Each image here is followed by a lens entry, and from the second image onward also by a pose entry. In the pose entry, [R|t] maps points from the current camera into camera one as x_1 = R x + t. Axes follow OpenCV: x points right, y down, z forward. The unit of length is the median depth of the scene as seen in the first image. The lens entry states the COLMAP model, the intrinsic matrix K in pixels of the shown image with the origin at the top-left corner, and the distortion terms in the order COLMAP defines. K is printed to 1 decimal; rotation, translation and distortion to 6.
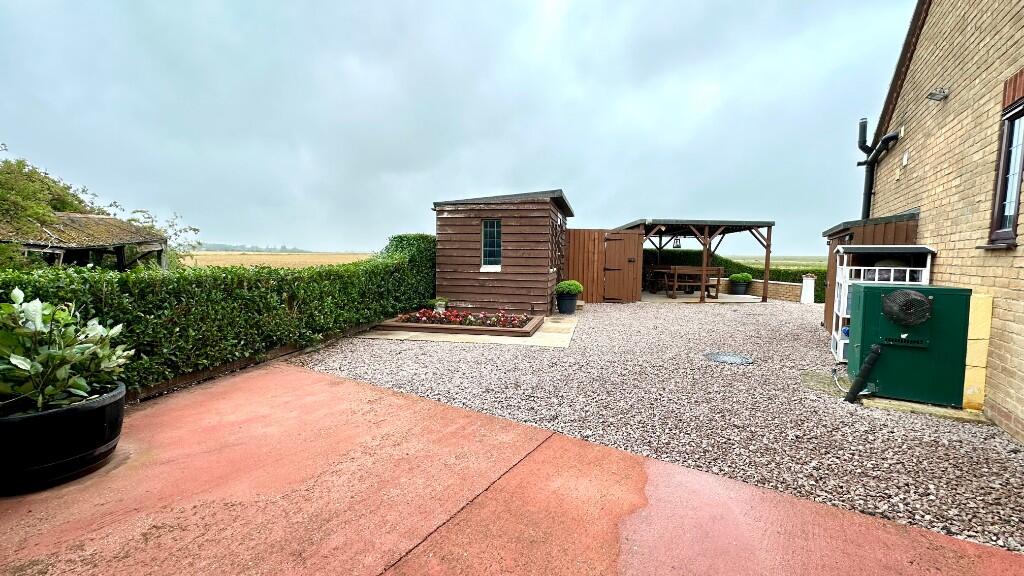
lens RADIAL K [[408.9, 0, 511.7], [0, 408.9, 286.8], [0, 0, 1]] dist [-0.002076, -0.000606]
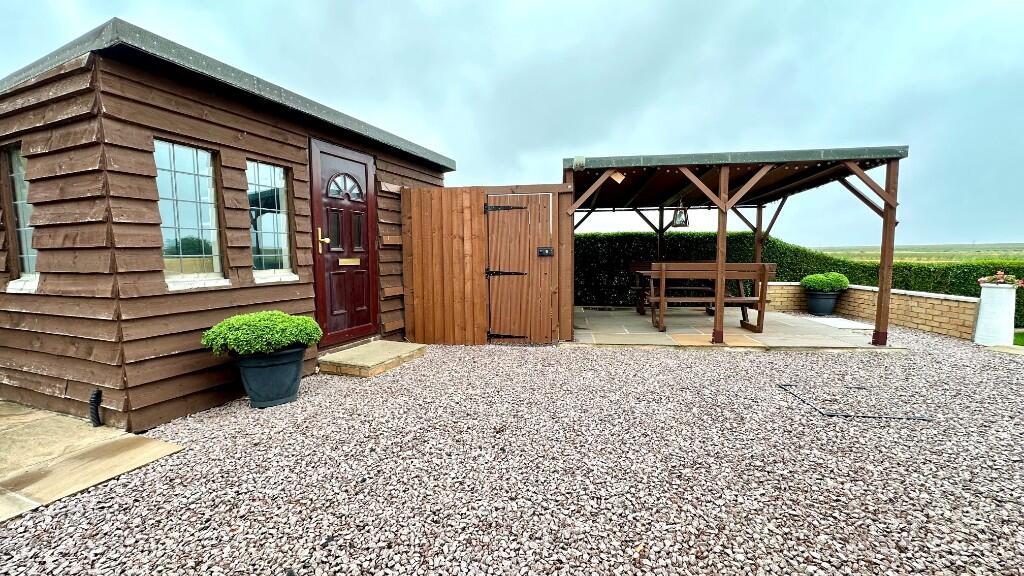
lens RADIAL K [[408.9, 0, 511.6], [0, 408.9, 291.1], [0, 0, 1]] dist [-0.002076, -0.000606]
pose [[0.985413, -0.010437, -0.169859, 0.306529], [0.012584, 0.999854, 0.011566, -0.025305], [0.169714, -0.013535, 0.985400, 0.504230]]
